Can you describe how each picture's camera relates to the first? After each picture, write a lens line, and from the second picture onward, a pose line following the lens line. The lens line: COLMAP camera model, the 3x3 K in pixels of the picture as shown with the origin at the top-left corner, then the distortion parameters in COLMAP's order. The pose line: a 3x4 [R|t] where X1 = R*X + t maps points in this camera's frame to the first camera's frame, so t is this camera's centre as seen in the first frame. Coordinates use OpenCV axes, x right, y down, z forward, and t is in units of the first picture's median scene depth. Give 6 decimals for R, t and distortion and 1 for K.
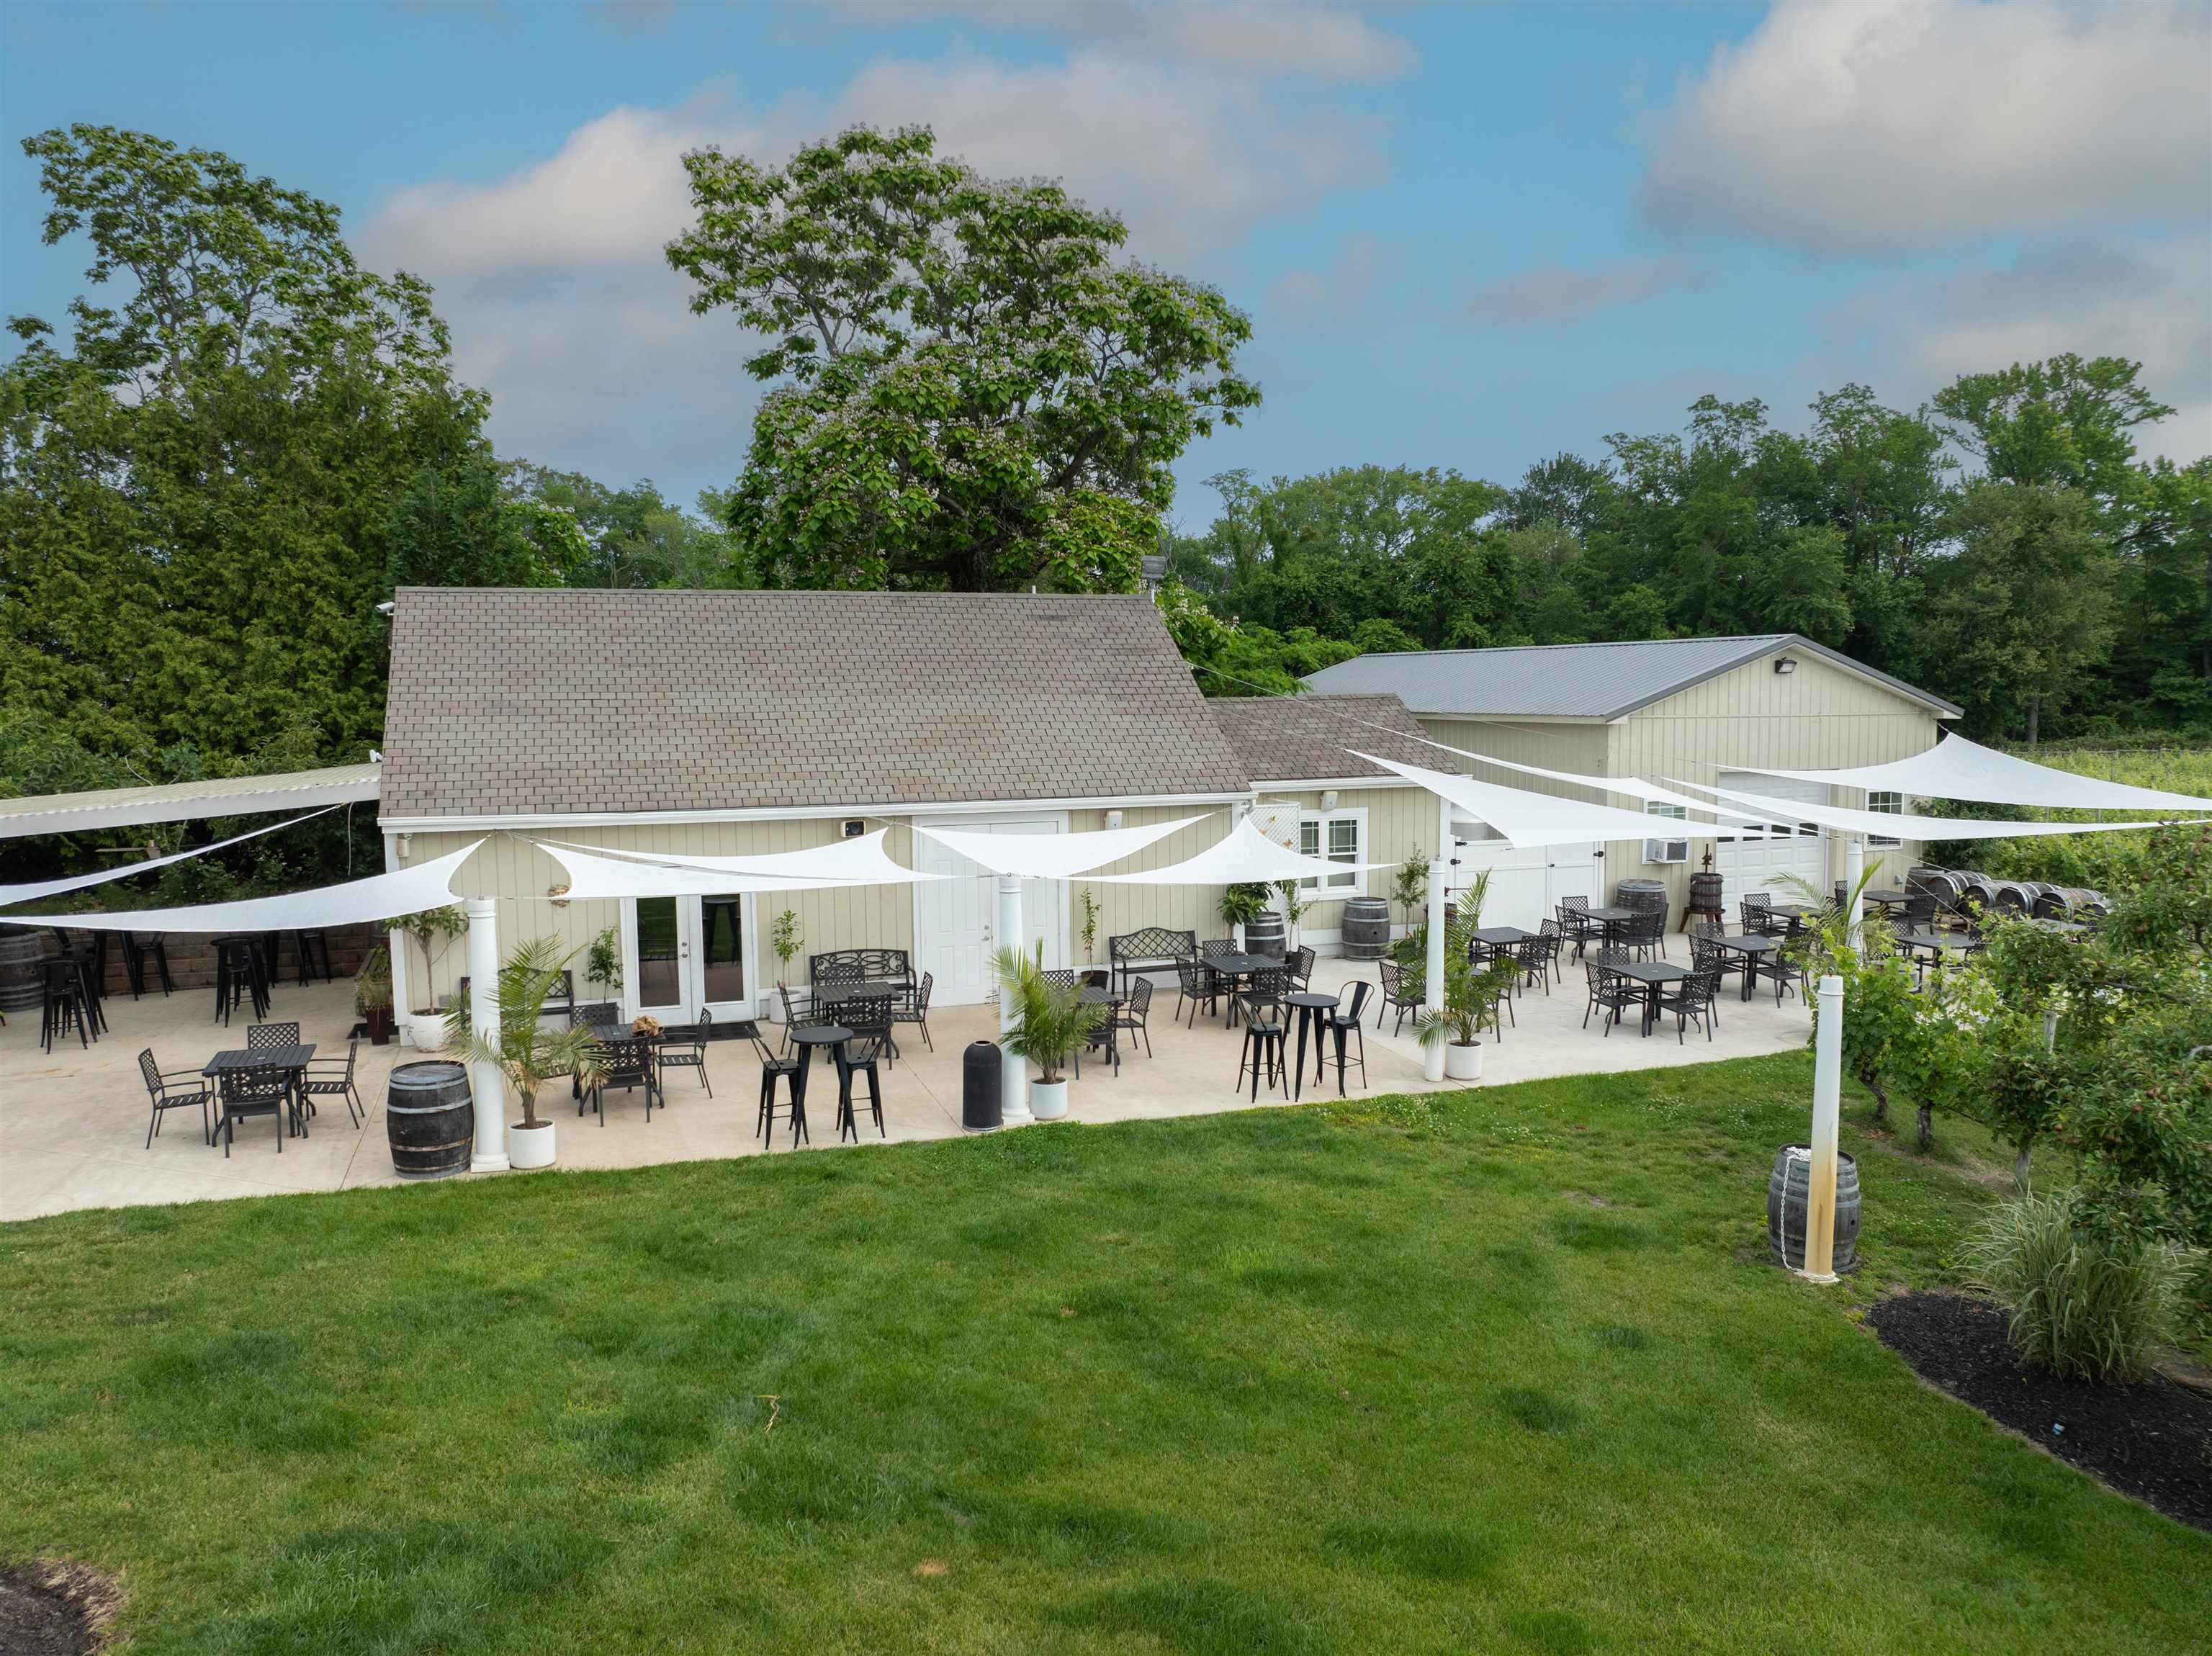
lens RADIAL K [[1570.5, 0, 1106.0], [0, 1570.5, 828.0], [0, 0, 1]] dist [-0.038105, 0.001679]
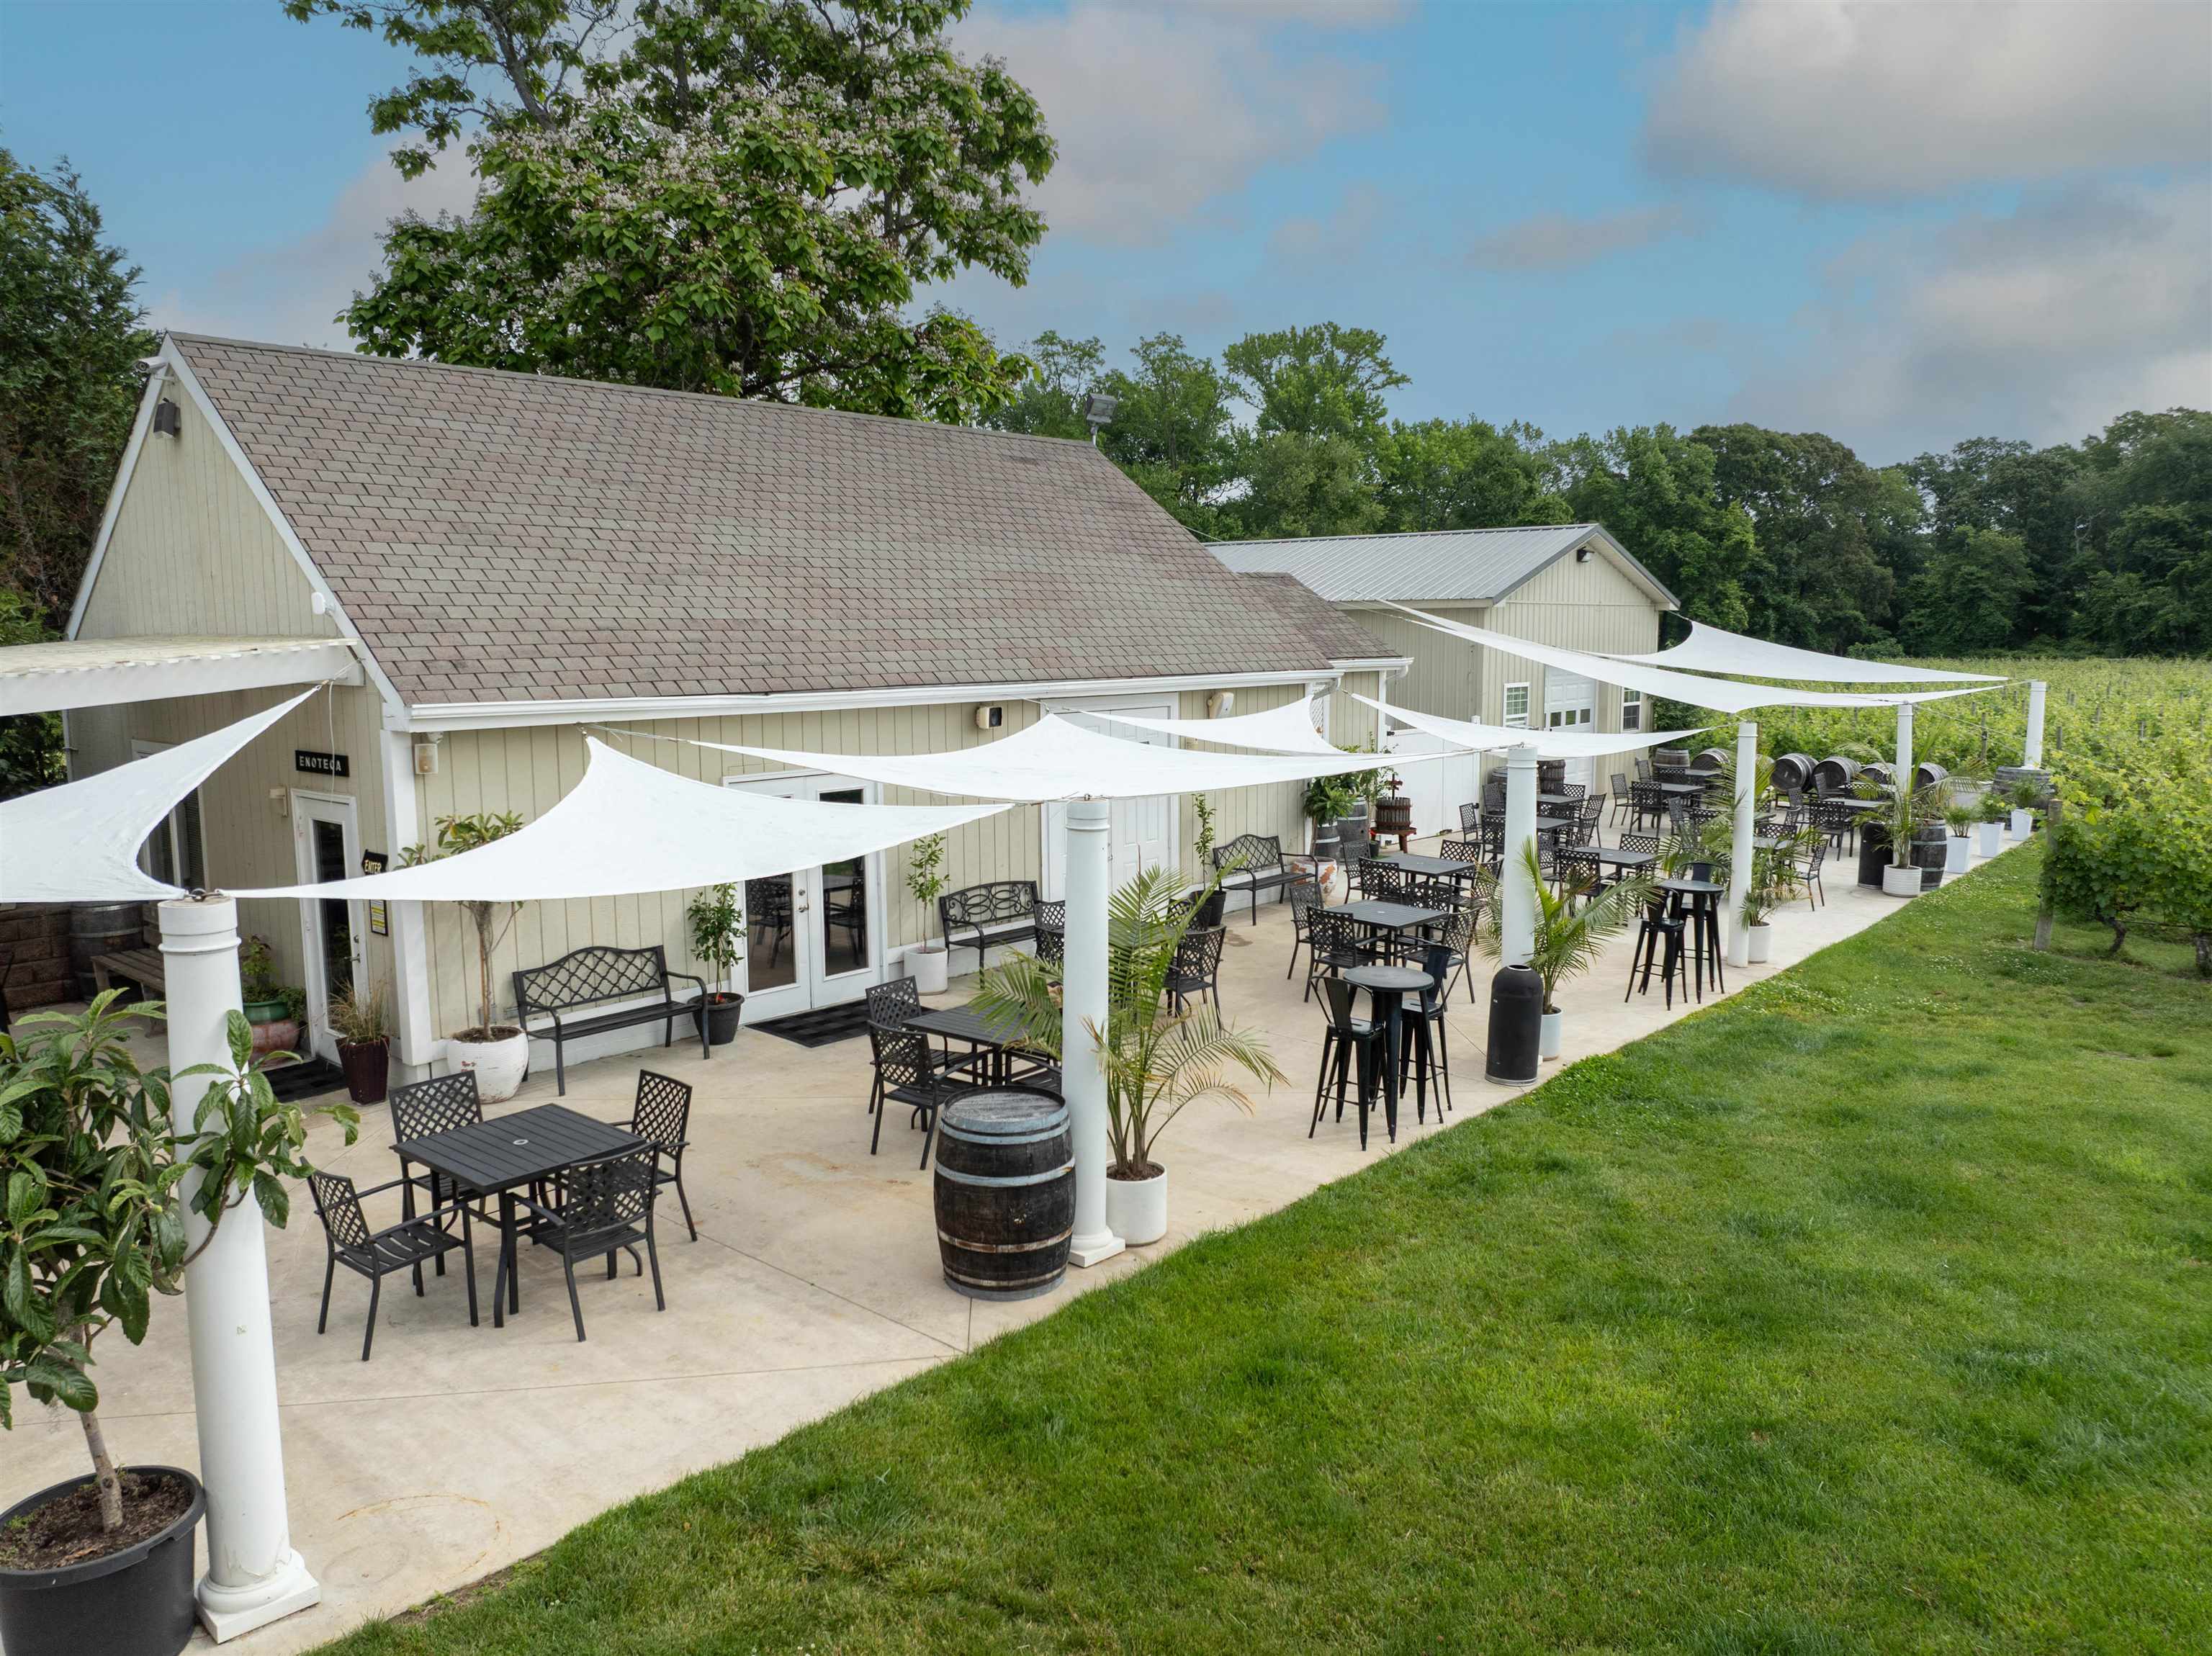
lens RADIAL K [[1570.5, 0, 1106.0], [0, 1570.5, 828.0], [0, 0, 1]] dist [-0.038105, 0.001679]
pose [[0.866984, -0.058682, 0.494869, -0.411768], [0.042030, 0.998115, 0.044725, 0.018549], [-0.496560, -0.017976, 0.867816, 0.295835]]
